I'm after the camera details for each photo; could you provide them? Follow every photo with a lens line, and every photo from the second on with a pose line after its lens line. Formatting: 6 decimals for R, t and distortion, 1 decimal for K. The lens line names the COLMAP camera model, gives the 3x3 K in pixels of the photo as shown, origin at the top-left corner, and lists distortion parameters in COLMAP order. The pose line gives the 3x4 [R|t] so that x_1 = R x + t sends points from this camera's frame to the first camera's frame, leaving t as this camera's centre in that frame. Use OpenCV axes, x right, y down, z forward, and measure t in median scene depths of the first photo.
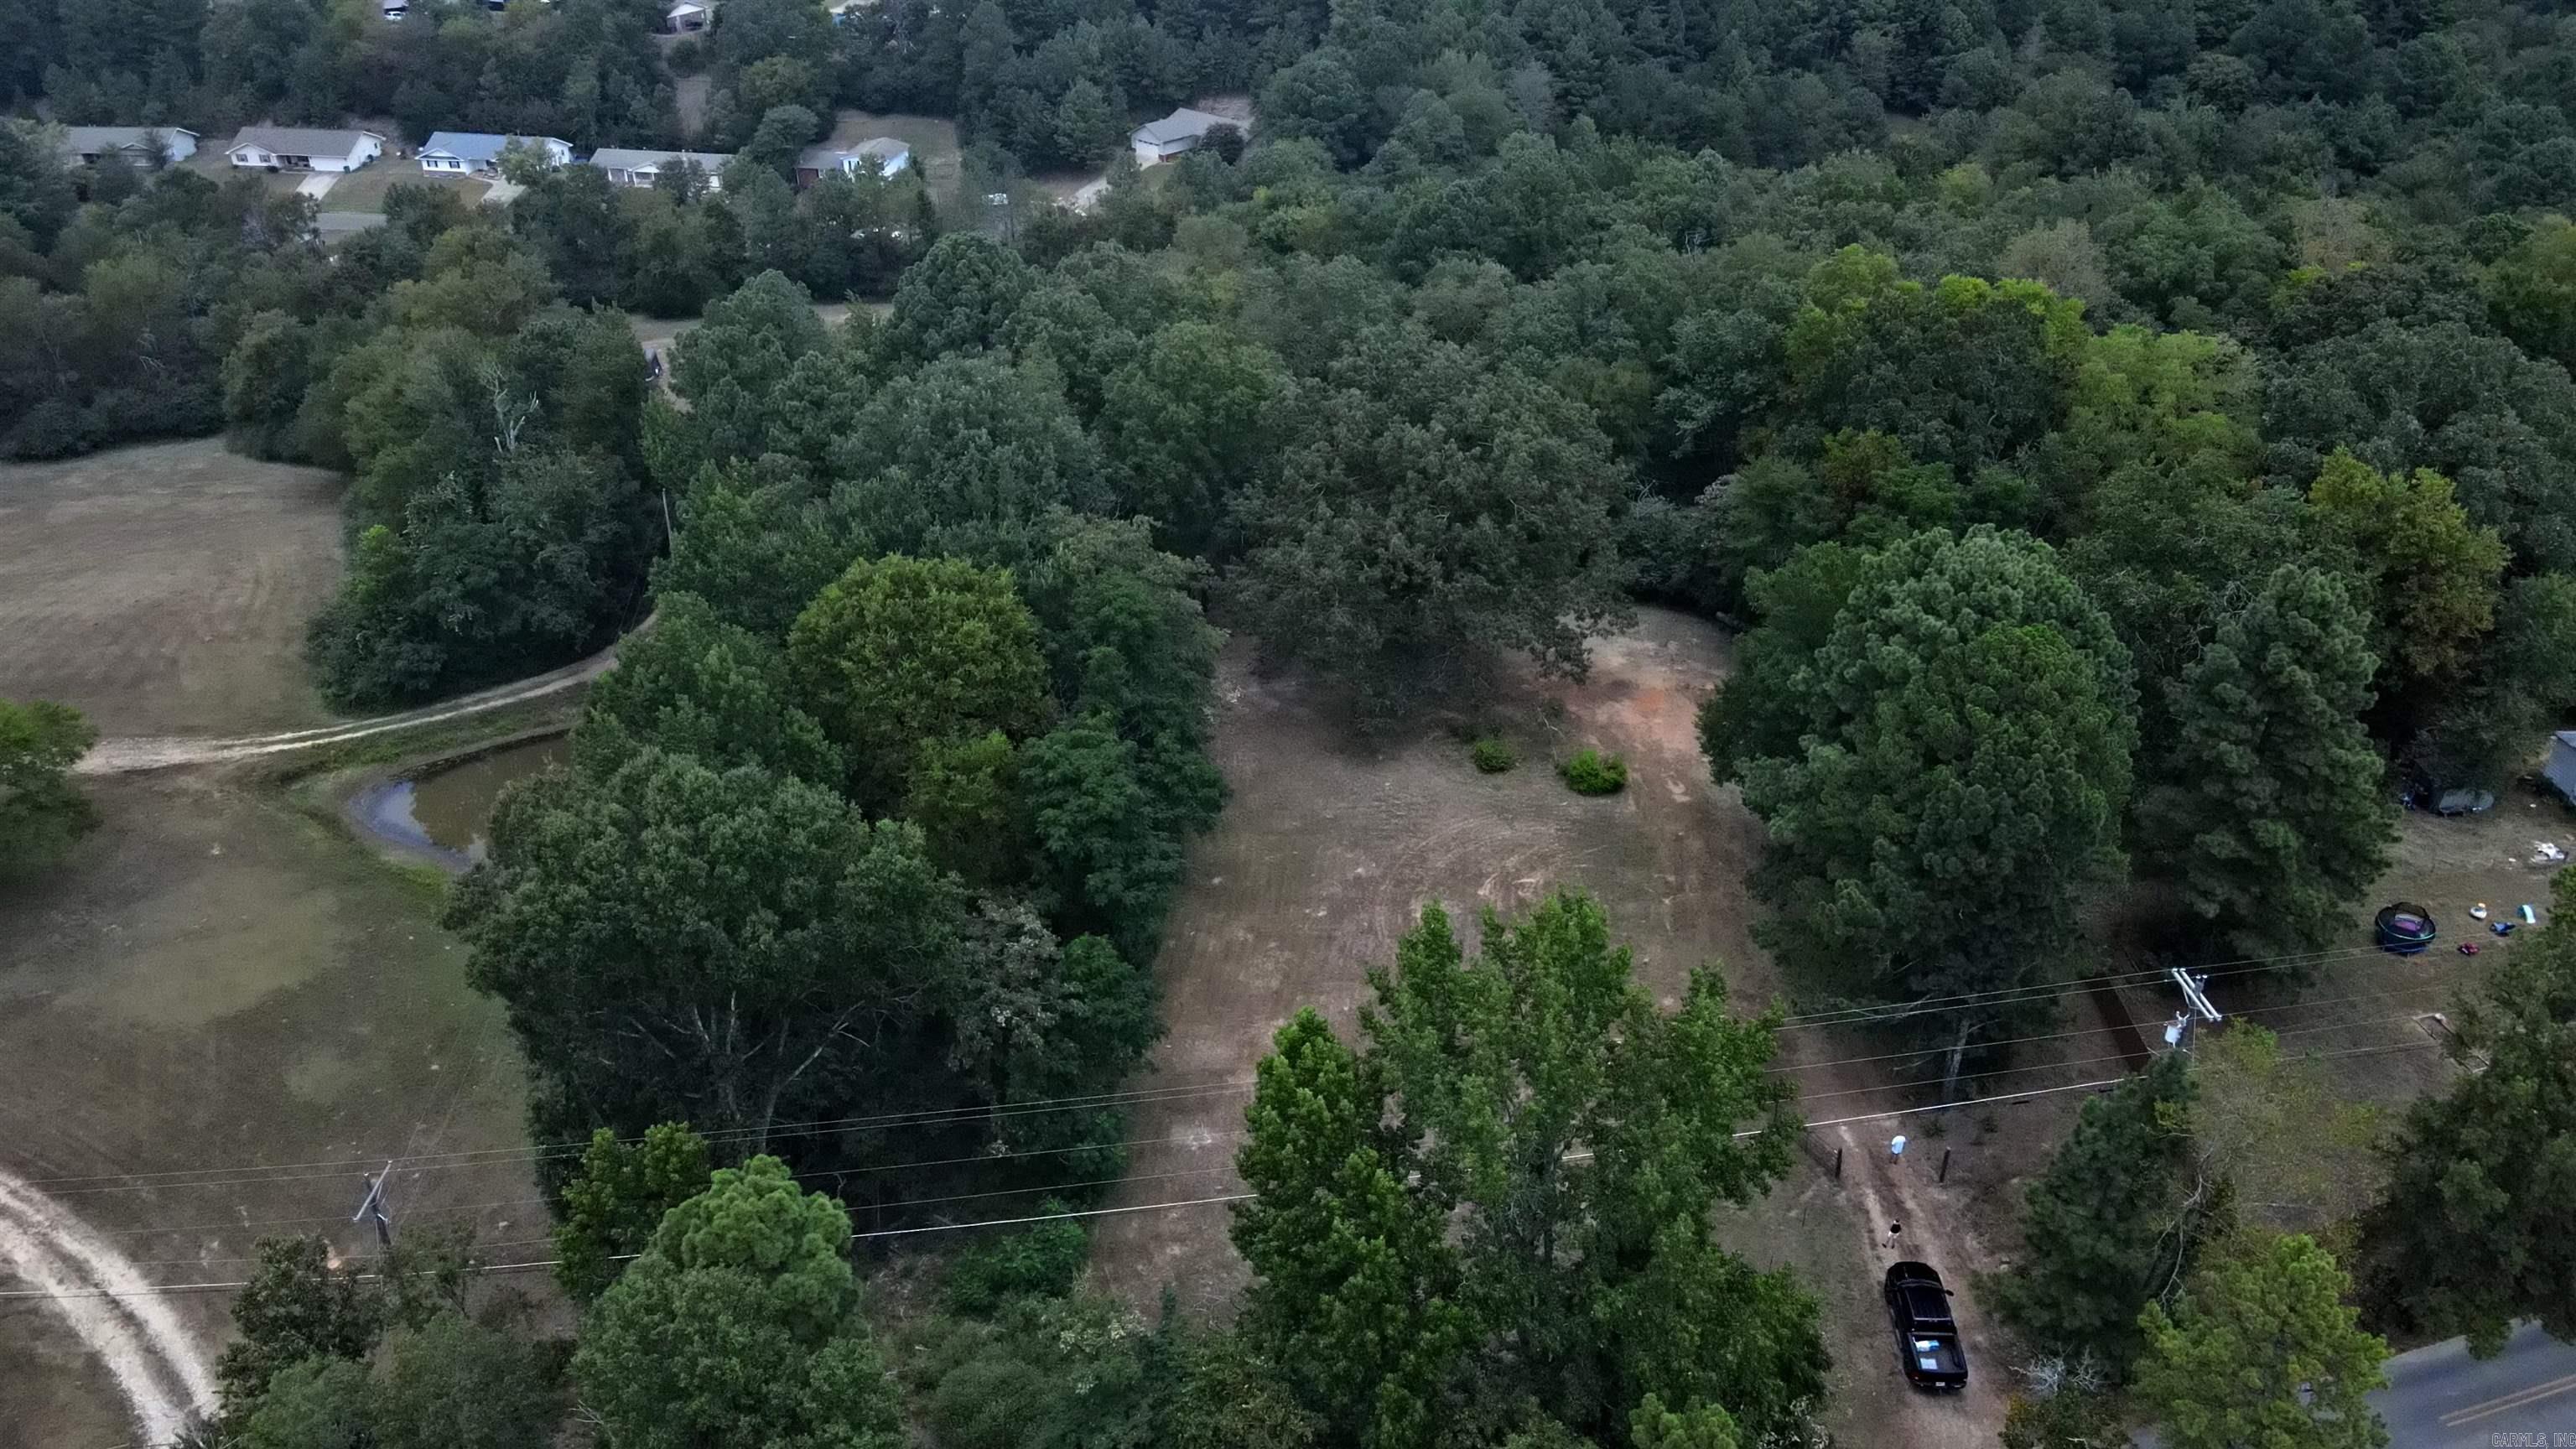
lens RADIAL K [[1880.4, 0, 1288.0], [0, 1880.4, 724.5], [0, 0, 1]] dist [0.008565, 0.010290]
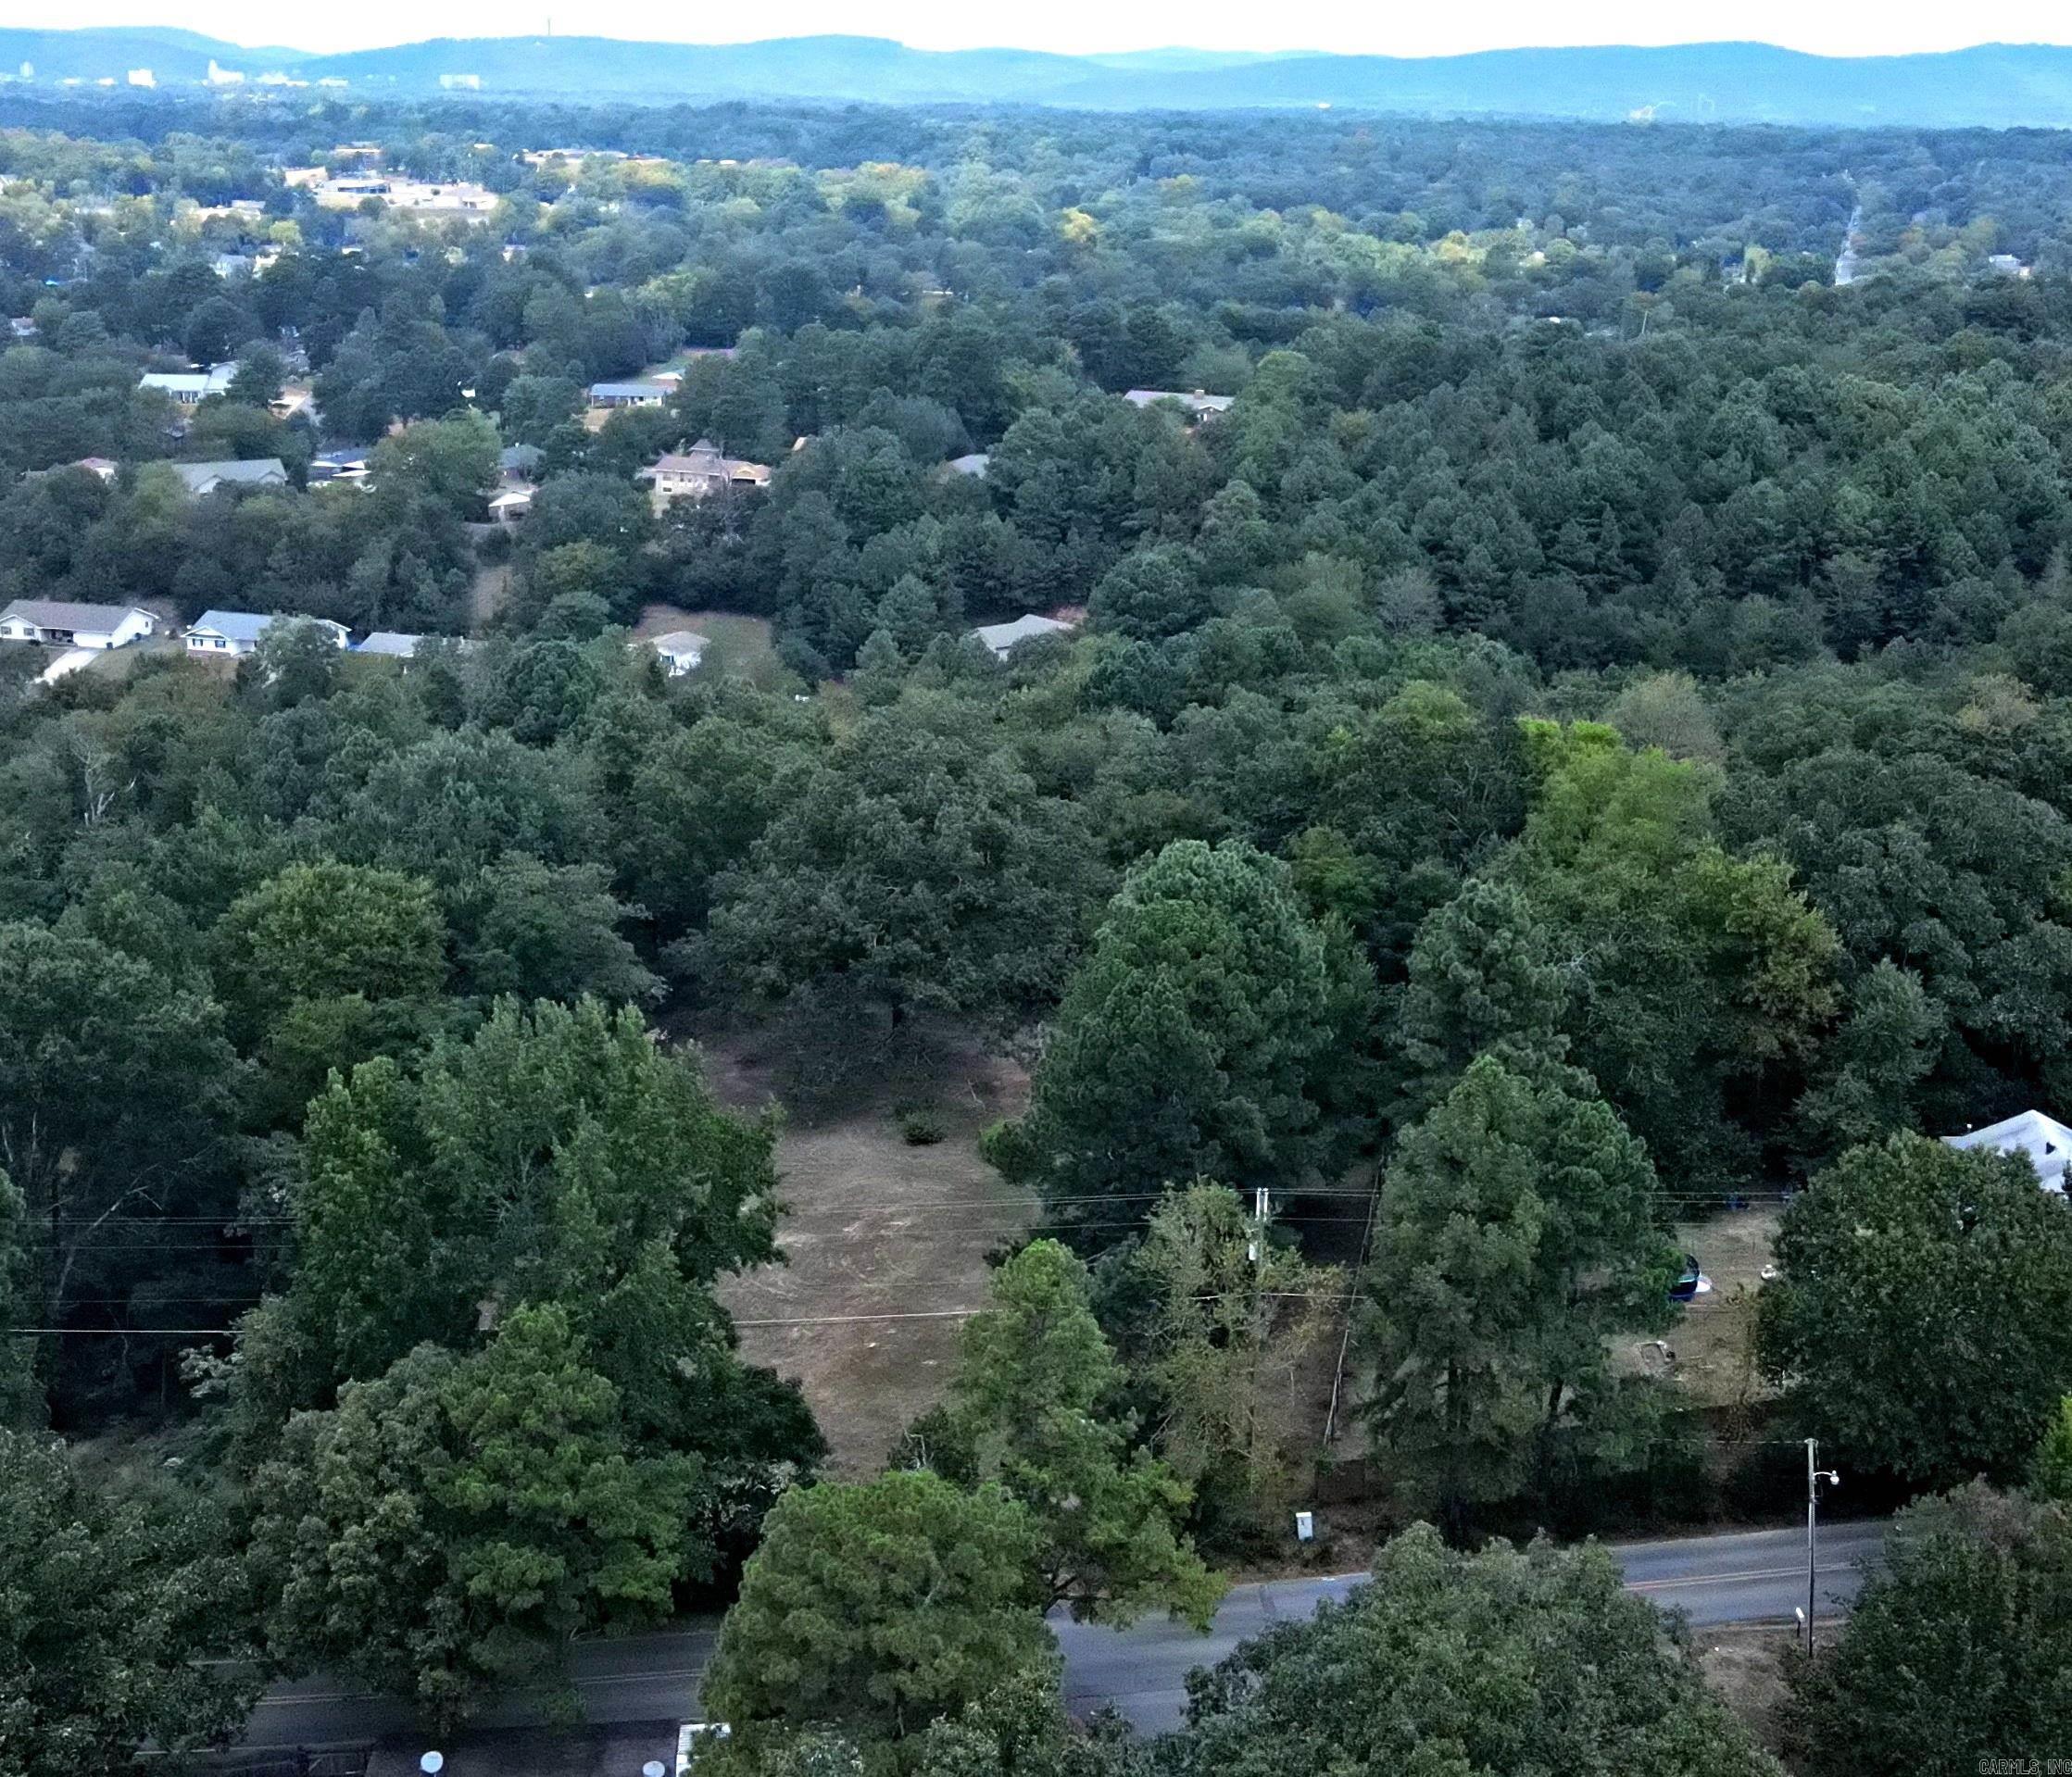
lens RADIAL K [[2617.8, 0, 963.1], [0, 2617.8, 737.8], [0, 0, 1]] dist [-0.029962, 0.104441]
pose [[0.985746, 0.044874, -0.162145, 0.262648], [-0.090135, 0.954650, -0.283760, 0.159263], [0.142058, 0.294330, 0.945087, -0.267312]]
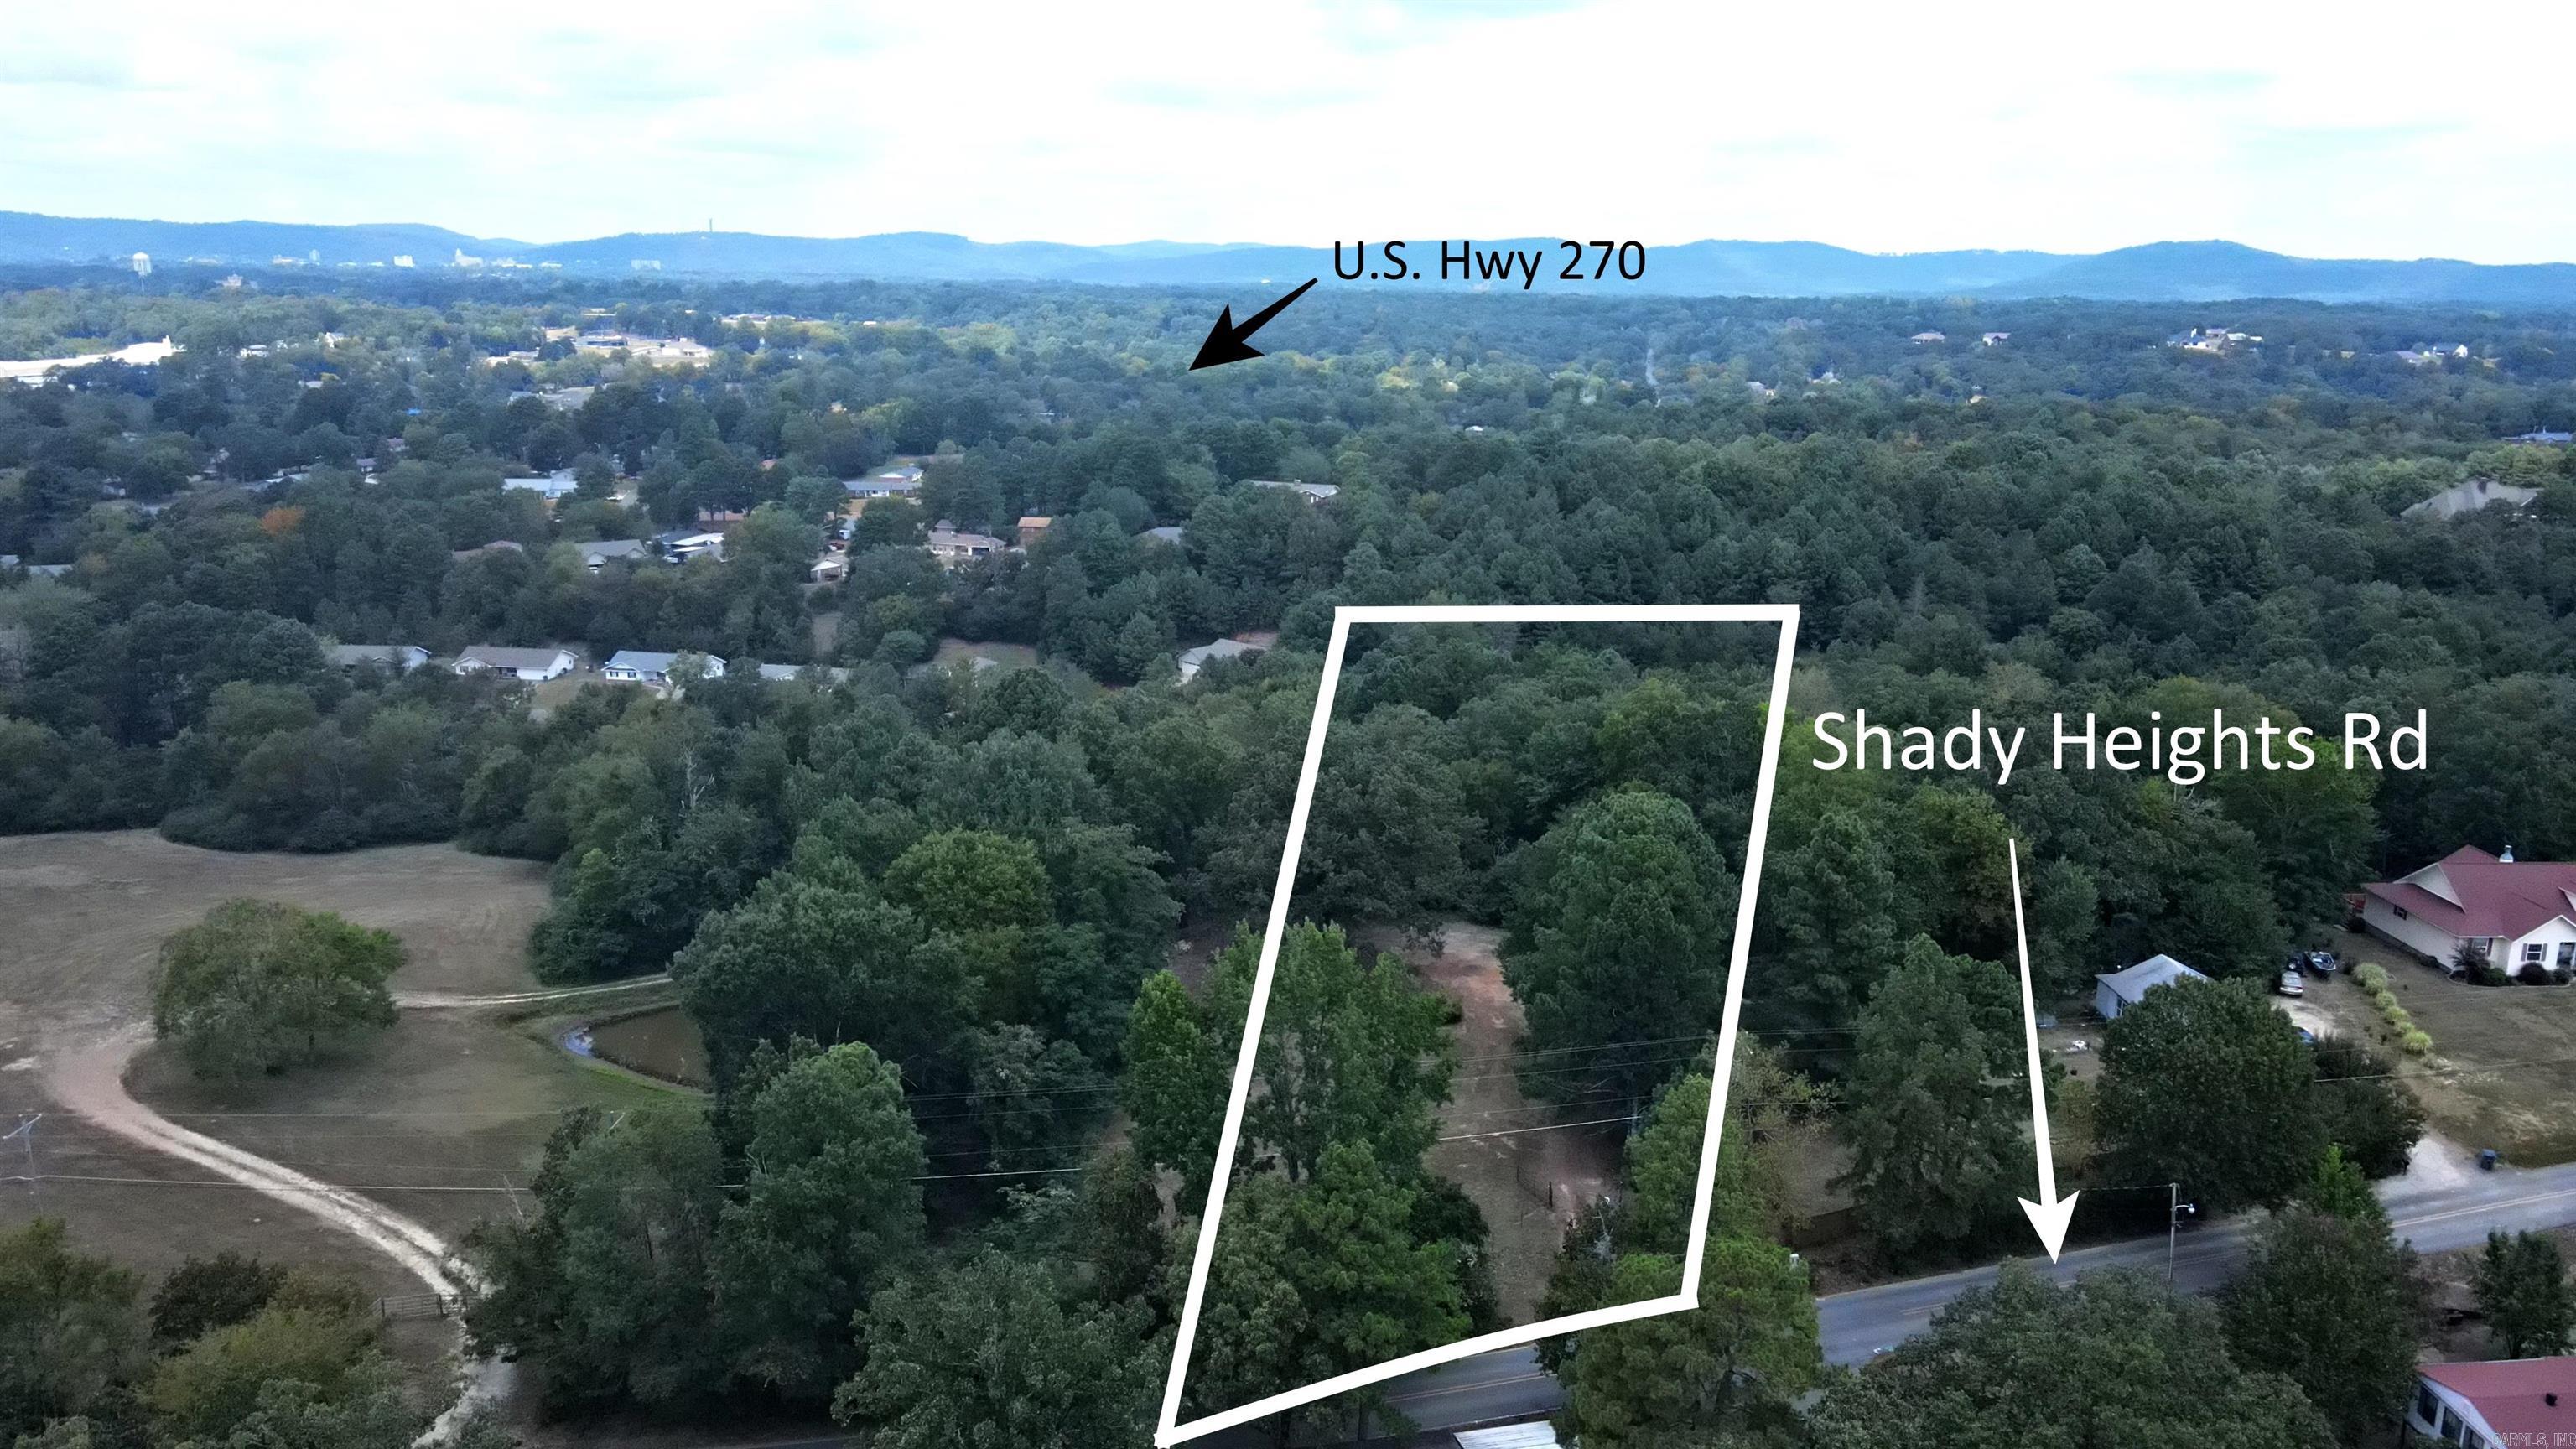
lens RADIAL K [[1830.3, 0, 1275.7], [0, 1830.3, 721.6], [0, 0, 1]] dist [-0.040844, 0.120542]
pose [[0.999001, 0.015147, -0.042045, 0.070354], [-0.026777, 0.956107, -0.291792, 0.165187], [0.035780, 0.292626, 0.955557, -0.276402]]
